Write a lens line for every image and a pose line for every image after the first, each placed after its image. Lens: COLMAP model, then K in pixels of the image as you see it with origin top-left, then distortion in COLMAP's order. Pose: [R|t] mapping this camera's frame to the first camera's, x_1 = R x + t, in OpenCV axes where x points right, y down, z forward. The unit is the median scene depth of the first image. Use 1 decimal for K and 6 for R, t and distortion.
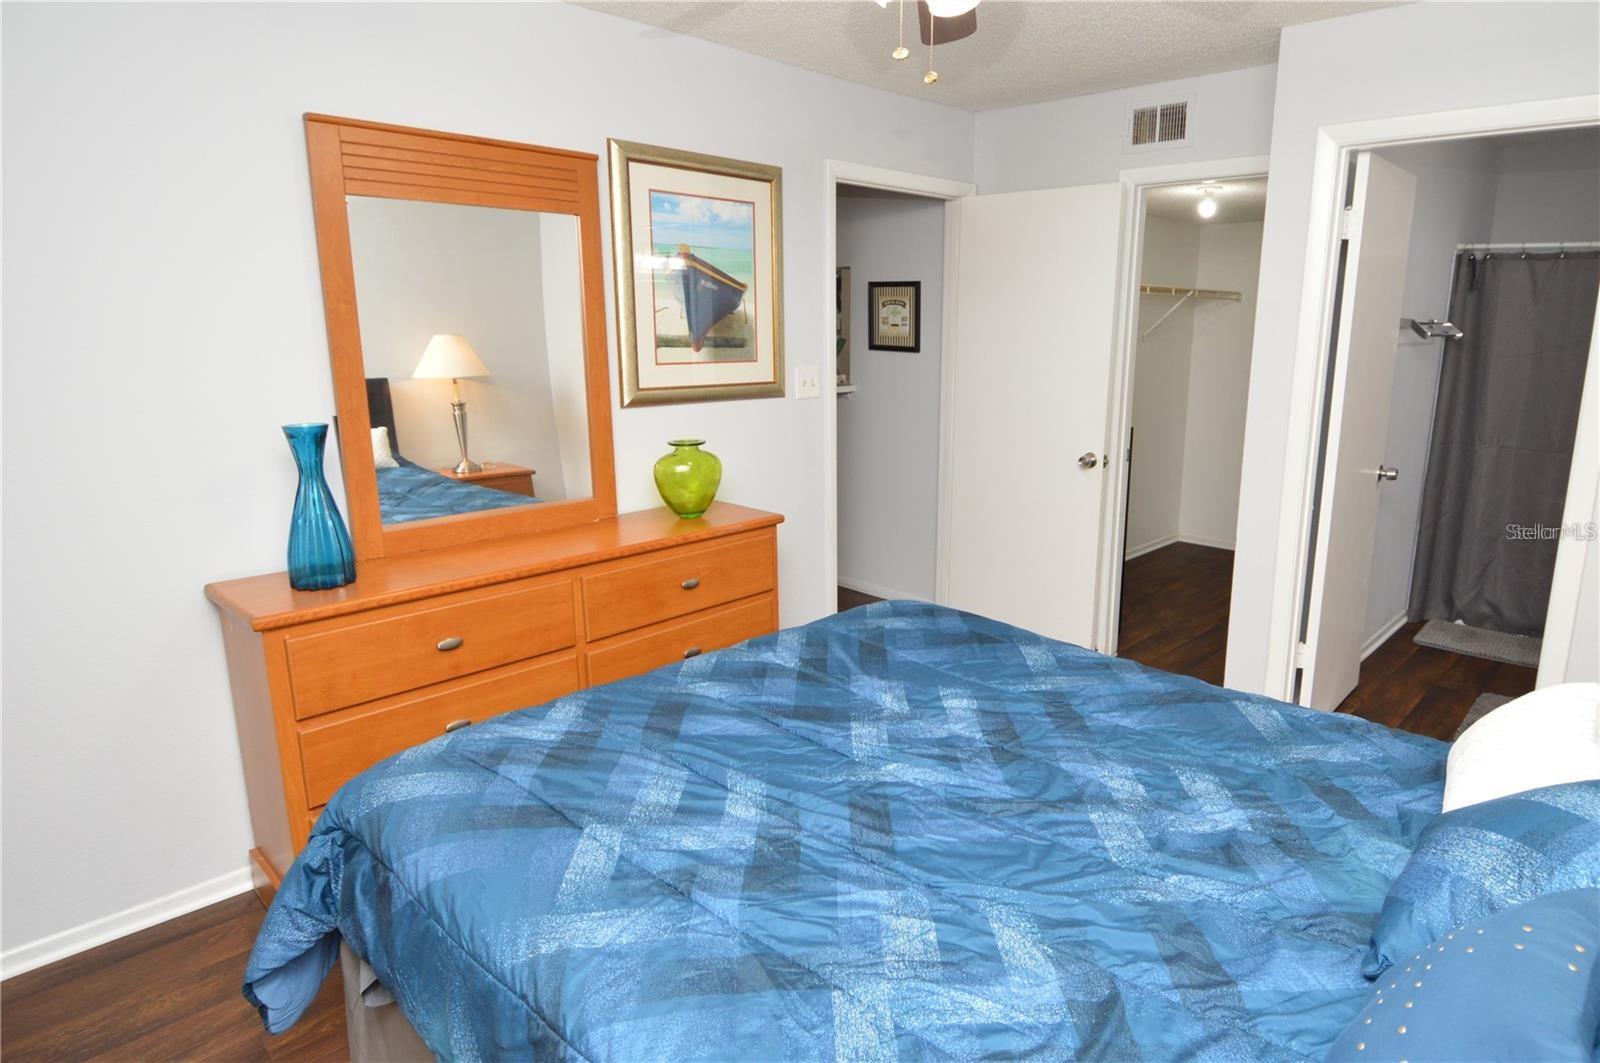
lens RADIAL K [[921.5, 0, 884.1], [0, 921.5, 515.0], [0, 0, 1]] dist [-0.004162, -0.003033]
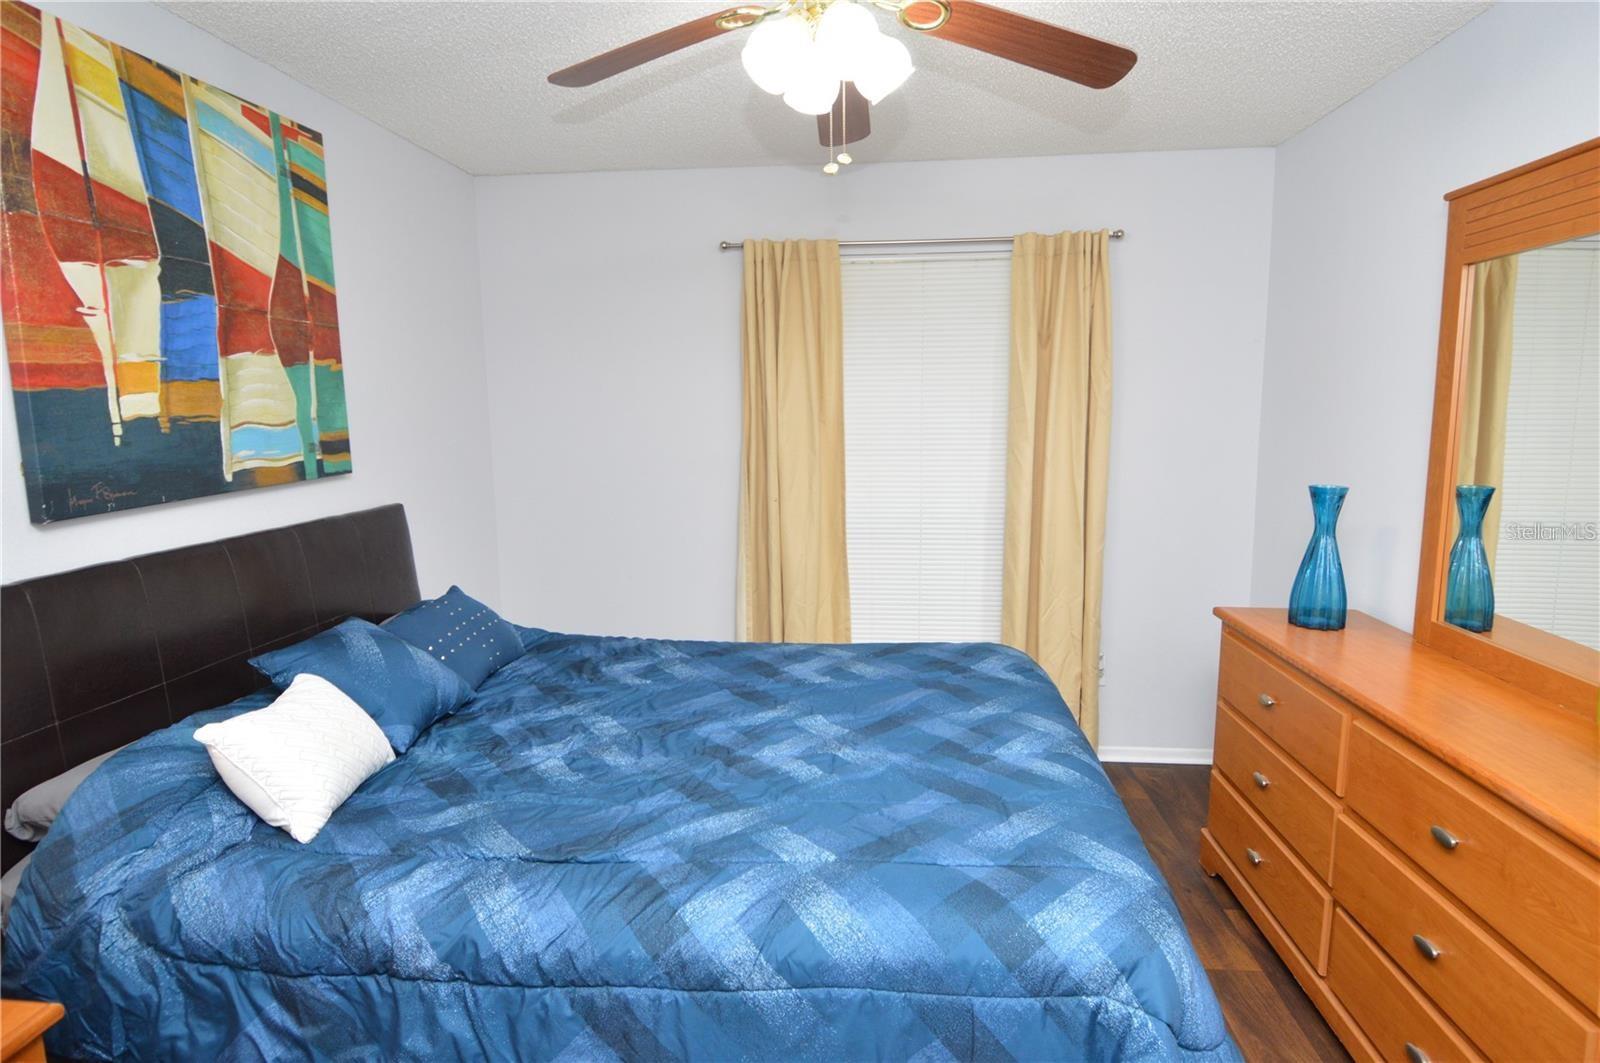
lens RADIAL K [[853.1, 0, 802.1], [0, 853.1, 526.8], [0, 0, 1]] dist [0.000920, -0.018152]
pose [[-0.799167, 0.079767, -0.595793, 0.381815], [-0.125581, 0.947130, 0.295253, -0.198230], [0.587845, 0.310776, -0.746898, 1.000596]]
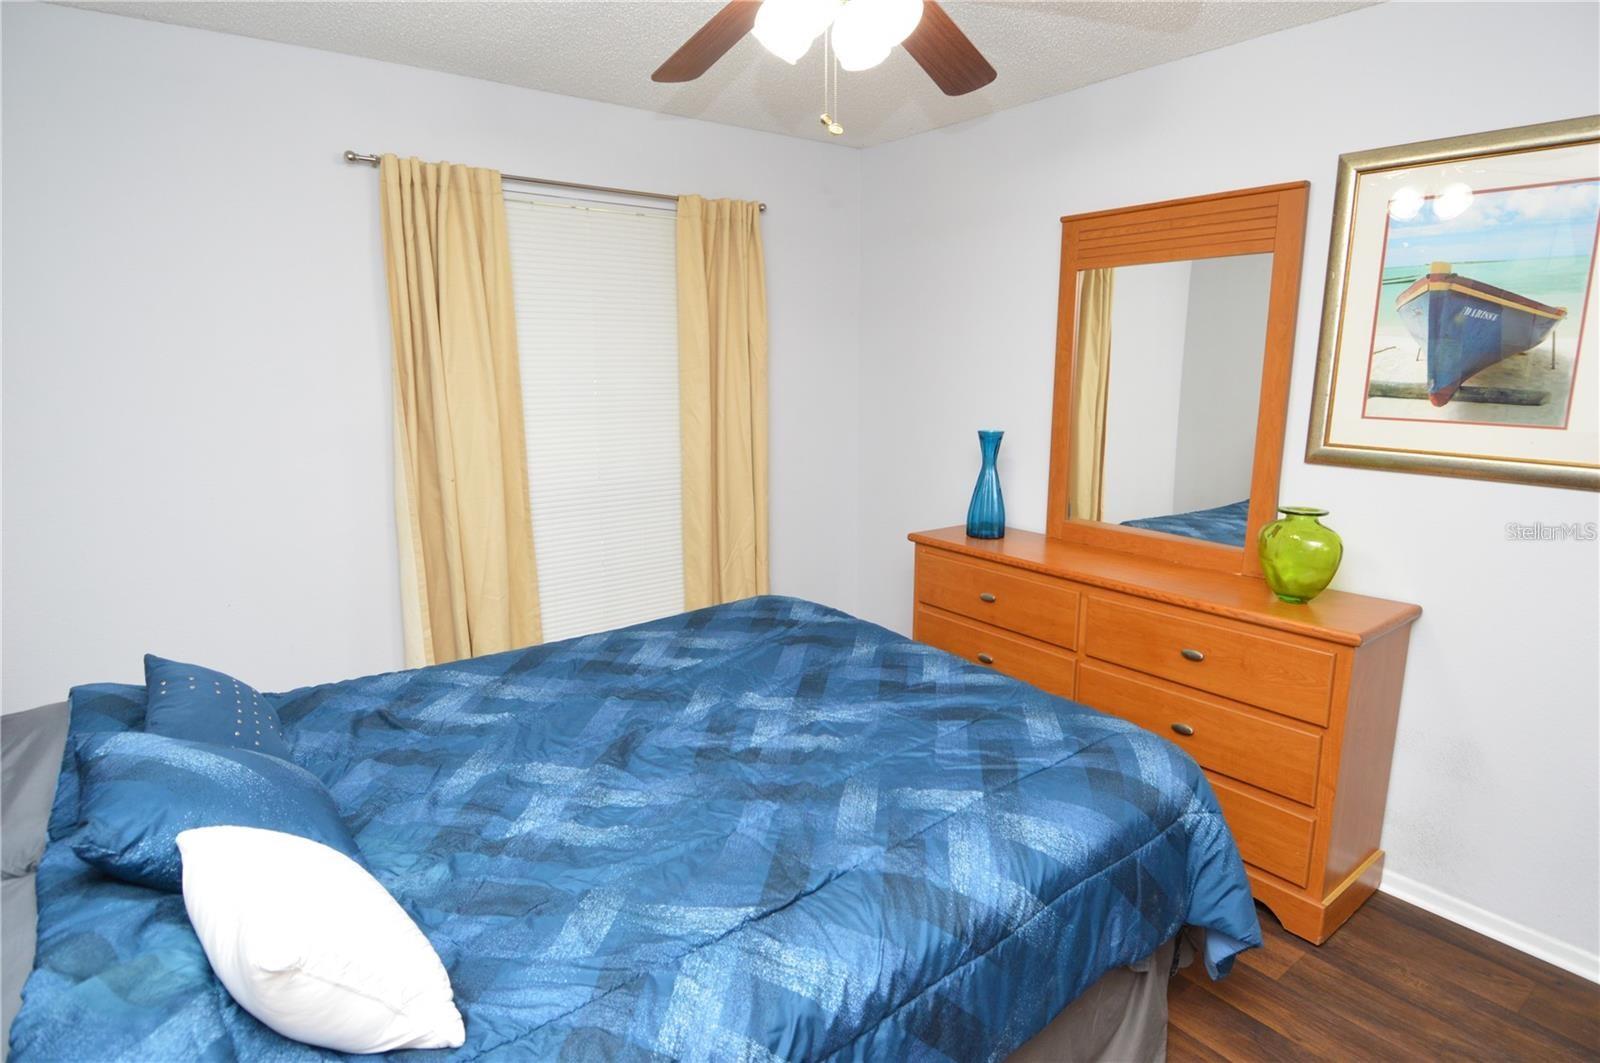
lens RADIAL K [[853.1, 0, 812.7], [0, 853.1, 528.1], [0, 0, 1]] dist [0.000920, -0.018152]
pose [[-0.171838, 0.181604, -0.968241, 0.579848], [-0.208339, 0.953931, 0.215895, -0.132375], [0.962843, 0.238821, -0.126087, 0.656274]]
